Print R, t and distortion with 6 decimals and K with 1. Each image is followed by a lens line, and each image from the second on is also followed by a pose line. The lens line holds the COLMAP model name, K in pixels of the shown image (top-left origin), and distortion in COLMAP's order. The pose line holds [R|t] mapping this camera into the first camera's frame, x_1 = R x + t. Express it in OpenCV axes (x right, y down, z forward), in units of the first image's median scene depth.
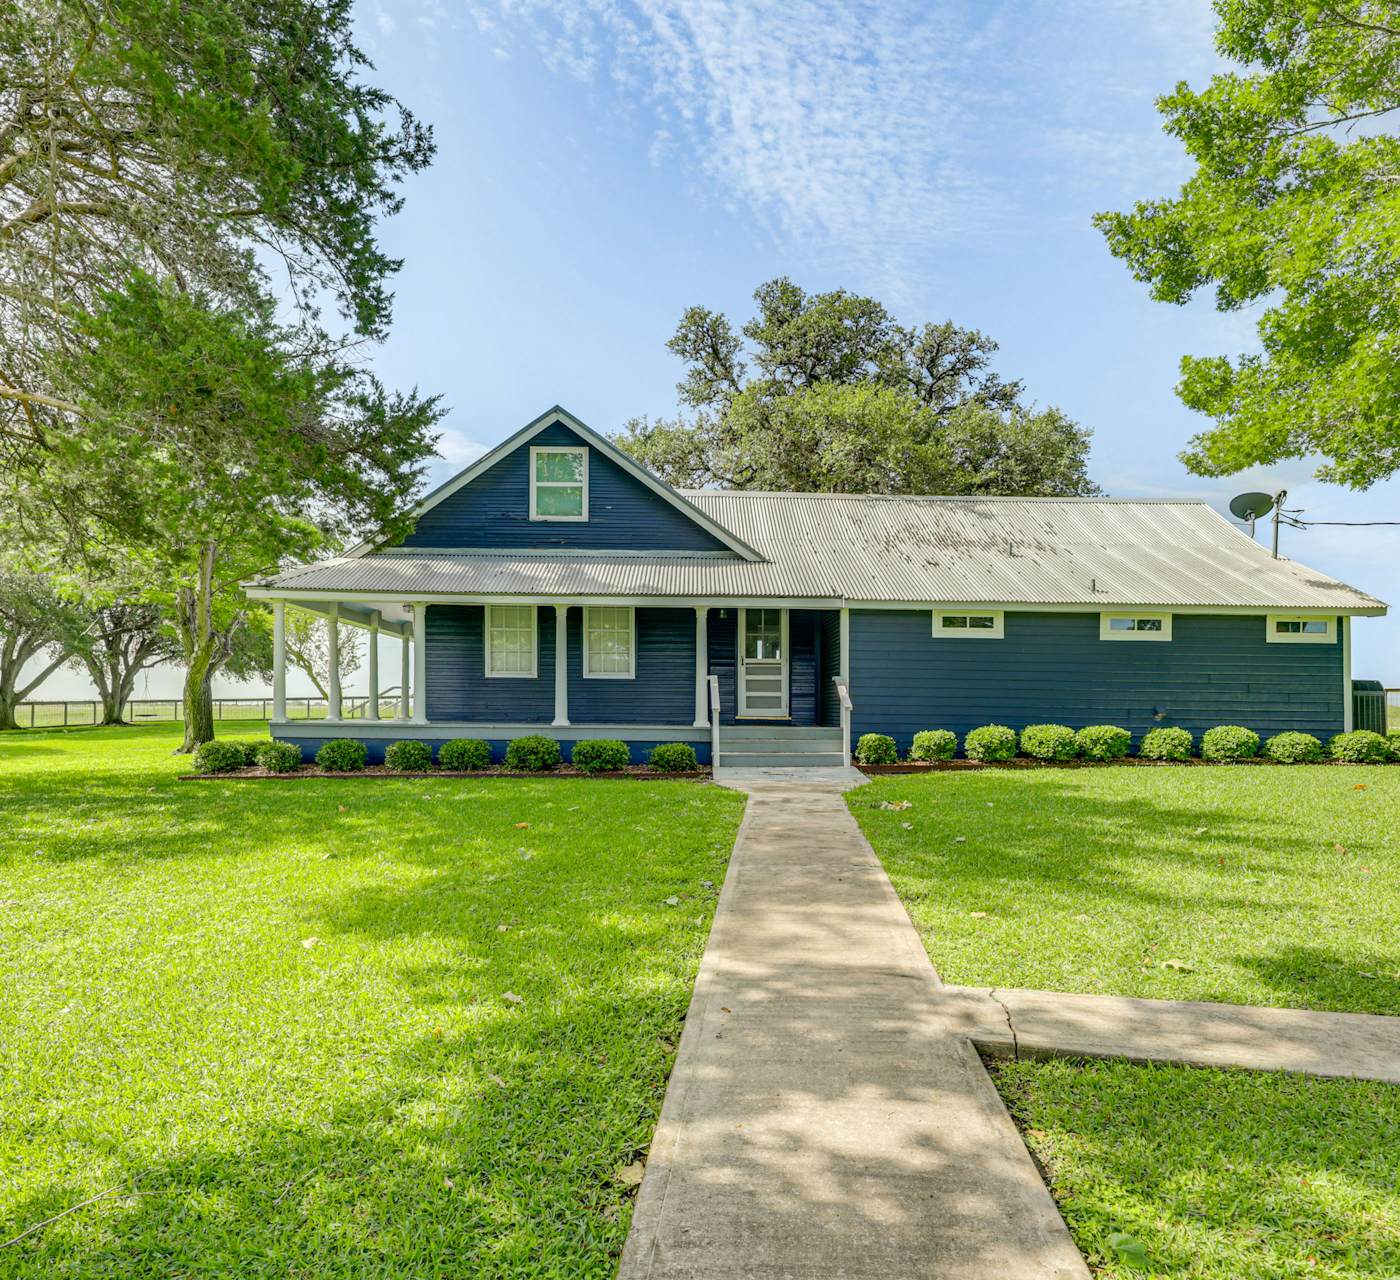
lens RADIAL K [[2315.5, 0, 360.4], [0, 2315.5, 535.5], [0, 0, 1]] dist [0.004625, 0.020287]
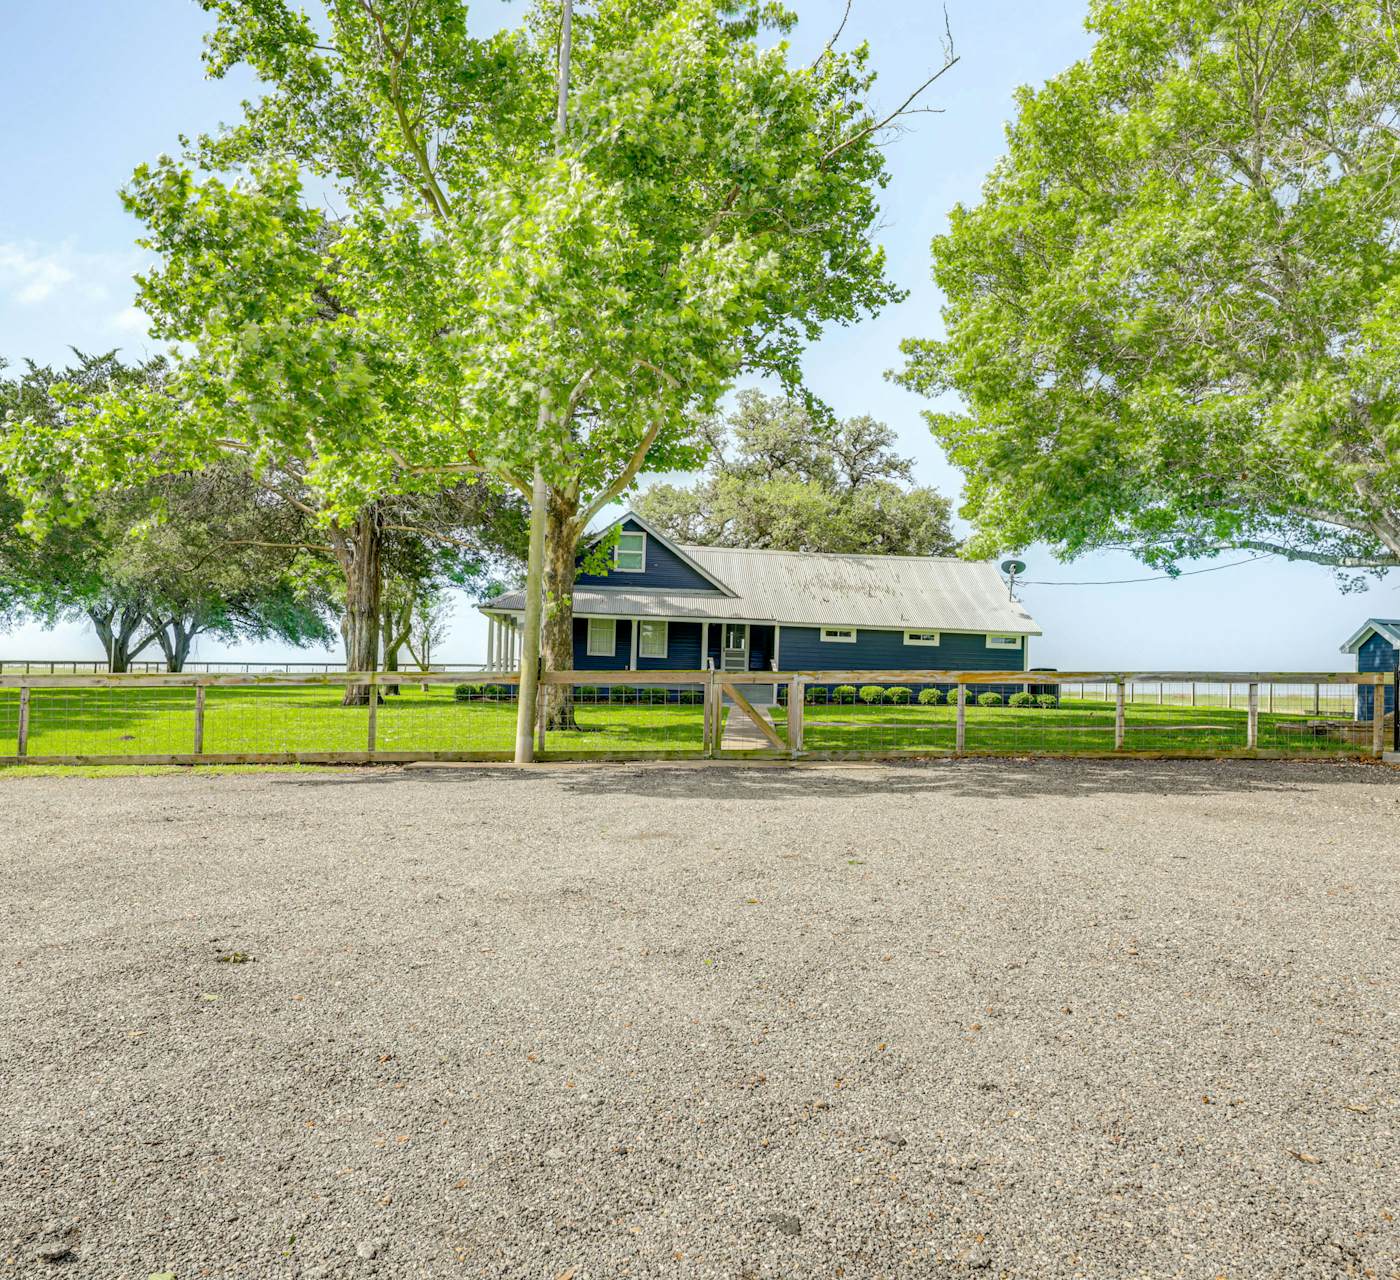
lens RADIAL K [[2092.8, 0, 700.0], [0, 2092.8, 640.0], [0, 0, 1]] dist [0.008788, 0.009116]
pose [[0.987244, 0.025370, 0.157178, -0.126943], [-0.034180, 0.997977, 0.053605, -0.046176], [-0.155500, -0.058293, 0.986114, -0.698937]]
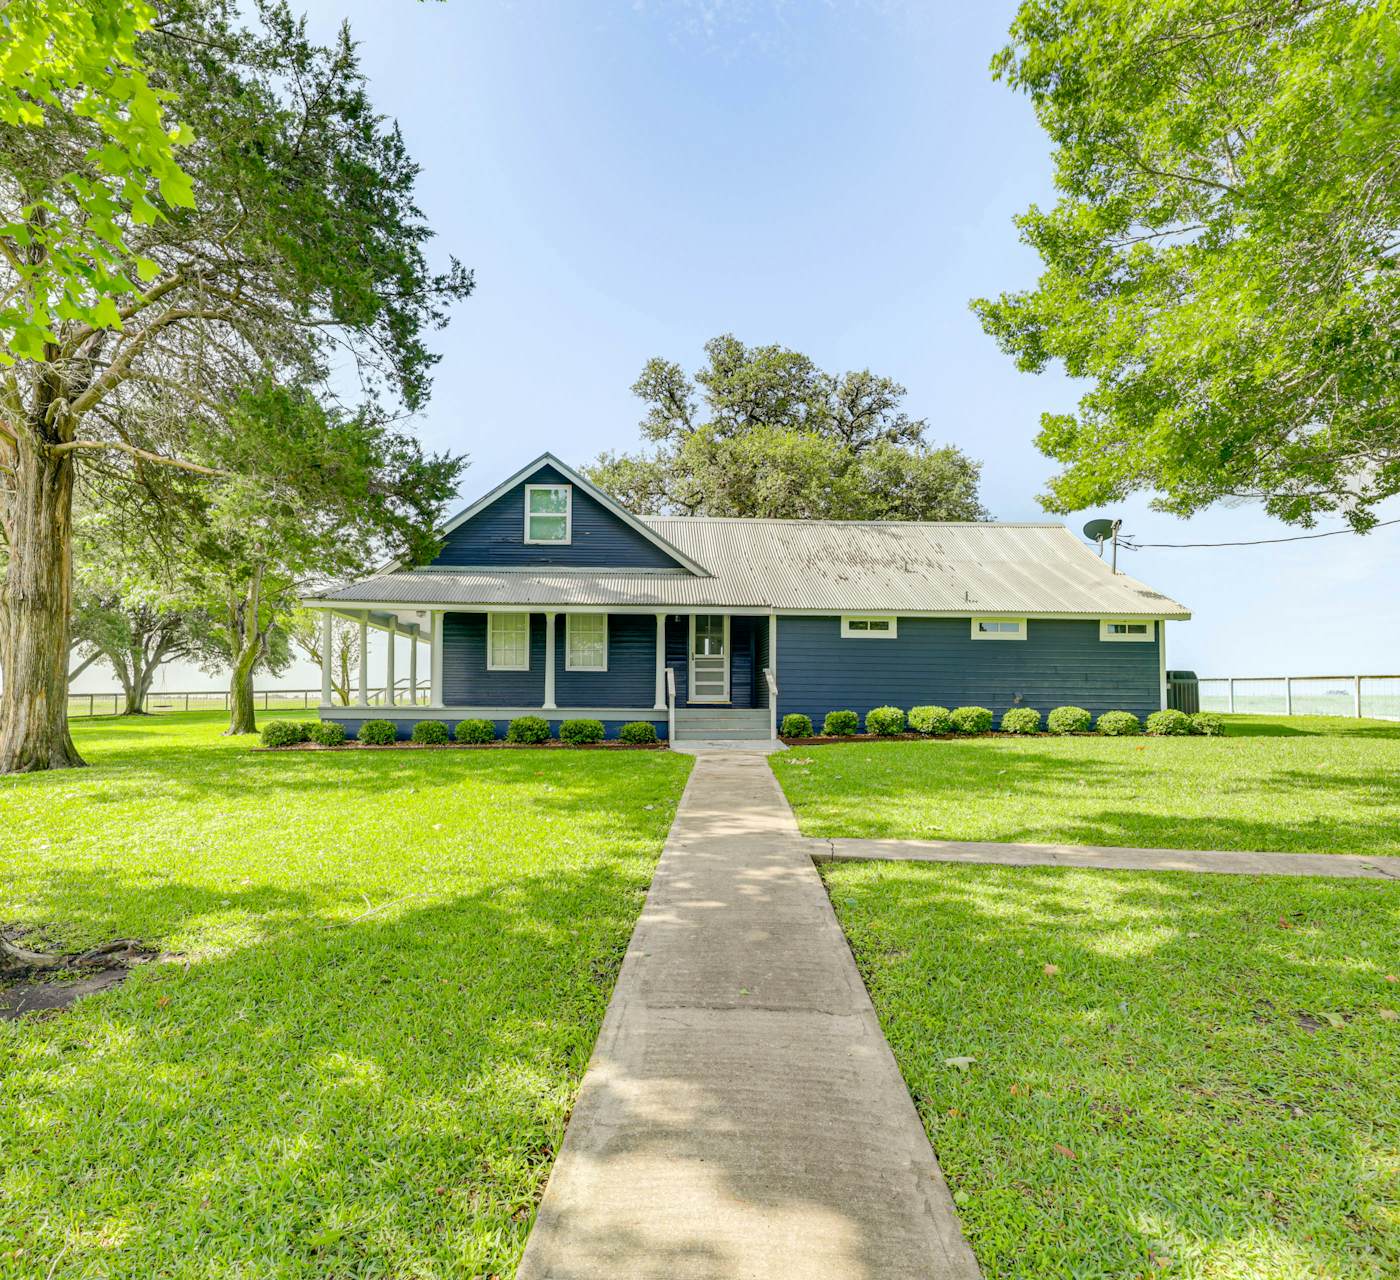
lens RADIAL K [[2092.8, 0, 700.0], [0, 2092.8, 640.0], [0, 0, 1]] dist [0.008788, 0.009116]
pose [[0.986086, -0.000897, 0.166232, -0.018145], [-0.006808, 0.998929, 0.045775, -0.006241], [-0.166095, -0.046269, 0.985024, -0.107886]]
